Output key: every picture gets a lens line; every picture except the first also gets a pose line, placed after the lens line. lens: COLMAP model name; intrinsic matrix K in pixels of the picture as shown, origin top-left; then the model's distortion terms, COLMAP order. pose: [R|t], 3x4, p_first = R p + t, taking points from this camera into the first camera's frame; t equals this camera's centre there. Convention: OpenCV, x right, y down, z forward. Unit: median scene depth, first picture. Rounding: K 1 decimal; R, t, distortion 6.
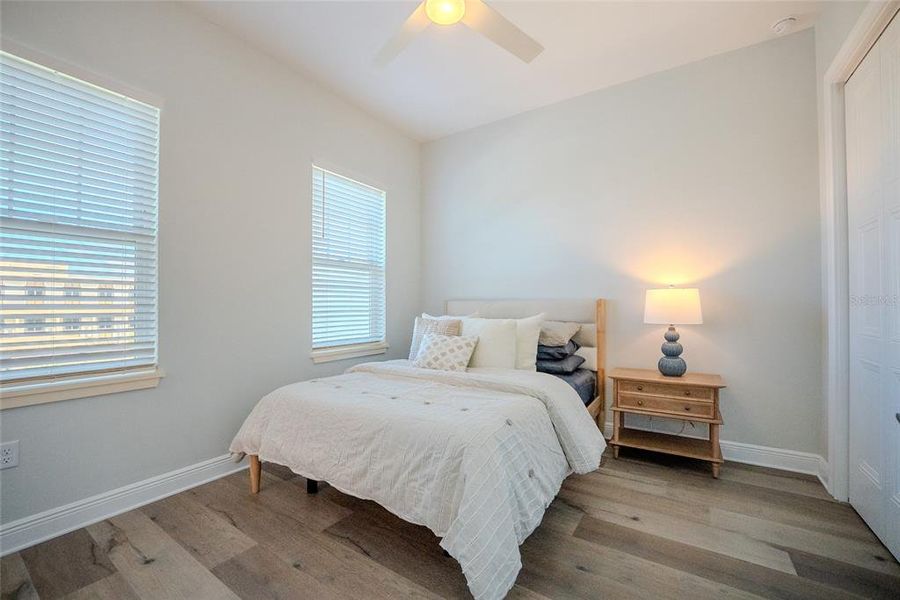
lens RADIAL K [[372.6, 0, 448.3], [0, 372.6, 302.8], [0, 0, 1]] dist [-0.019007, 0.000272]
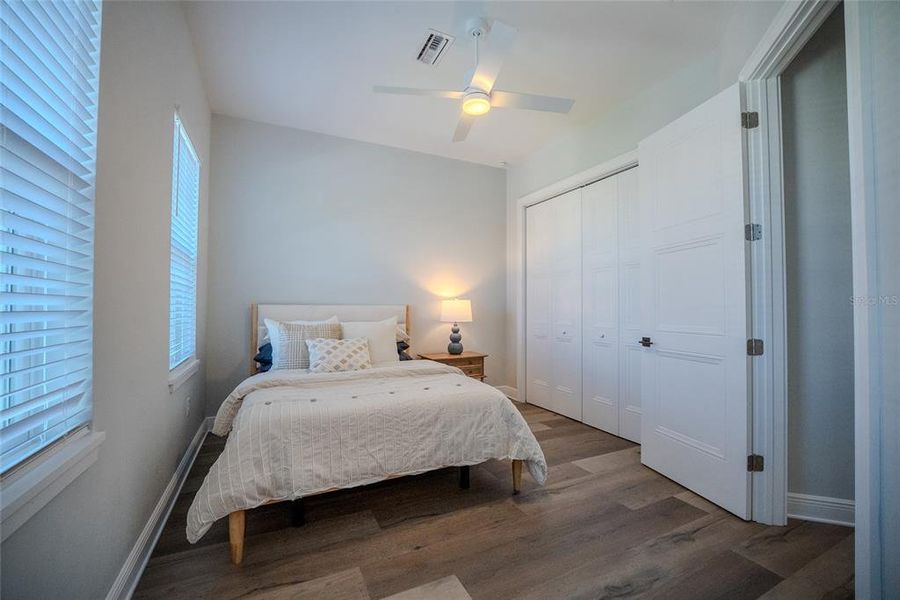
lens RADIAL K [[372.6, 0, 448.3], [0, 372.6, 302.8], [0, 0, 1]] dist [-0.019007, 0.000272]
pose [[0.491543, 0.017545, 0.870677, -0.829322], [-0.009520, 0.999846, -0.014773, -0.001884], [-0.870802, -0.001027, 0.491634, 0.232659]]
